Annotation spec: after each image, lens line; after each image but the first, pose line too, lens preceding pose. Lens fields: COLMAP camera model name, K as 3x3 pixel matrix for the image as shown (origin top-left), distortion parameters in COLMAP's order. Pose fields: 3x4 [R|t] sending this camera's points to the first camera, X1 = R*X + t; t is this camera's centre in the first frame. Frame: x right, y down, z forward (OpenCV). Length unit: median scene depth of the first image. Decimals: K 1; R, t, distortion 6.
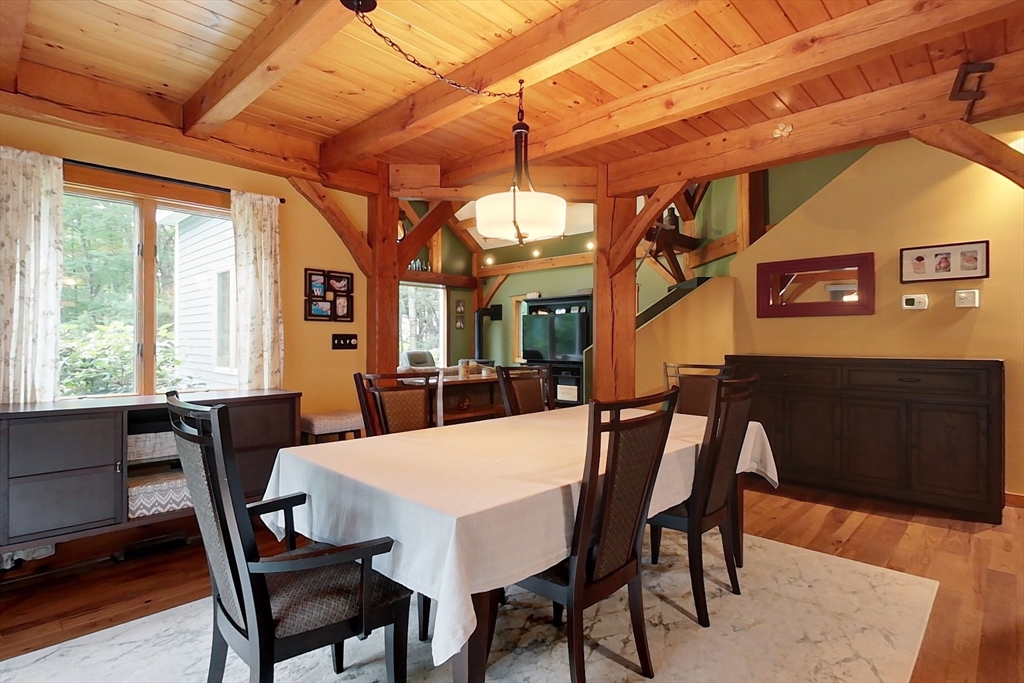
lens RADIAL K [[520.3, 0, 510.2], [0, 520.3, 336.5], [0, 0, 1]] dist [0.000576, 0.001330]
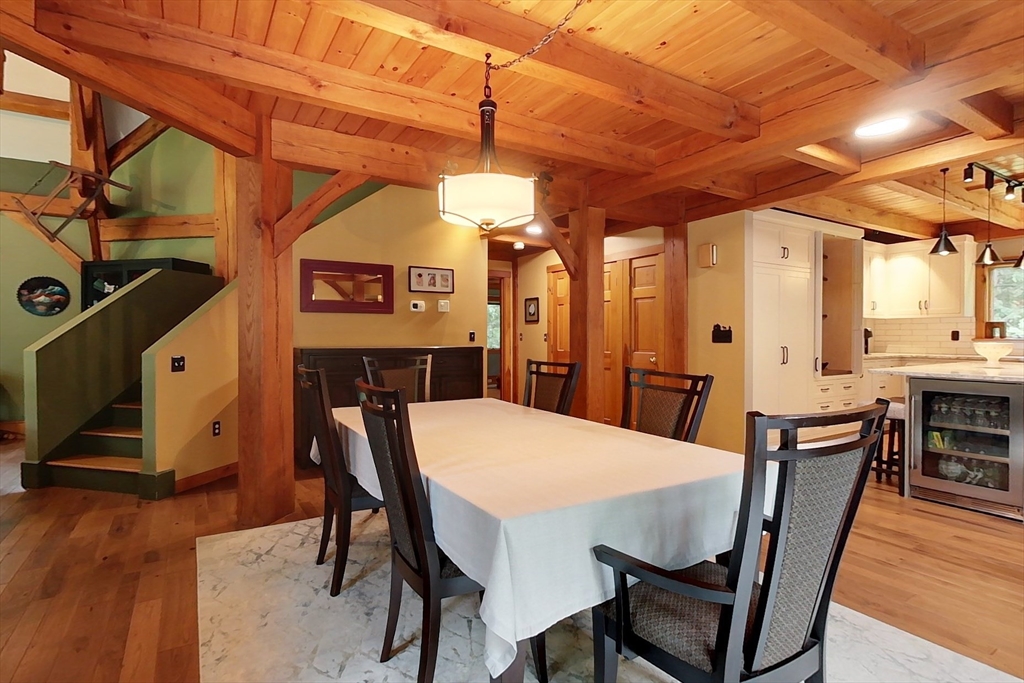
lens RADIAL K [[520.3, 0, 506.8], [0, 520.3, 340.7], [0, 0, 1]] dist [0.000576, 0.001330]
pose [[0.265787, -0.010036, 0.963980, -0.338602], [-0.007228, 0.999897, 0.012403, 0.004756], [-0.964005, -0.010264, 0.265687, 0.276934]]
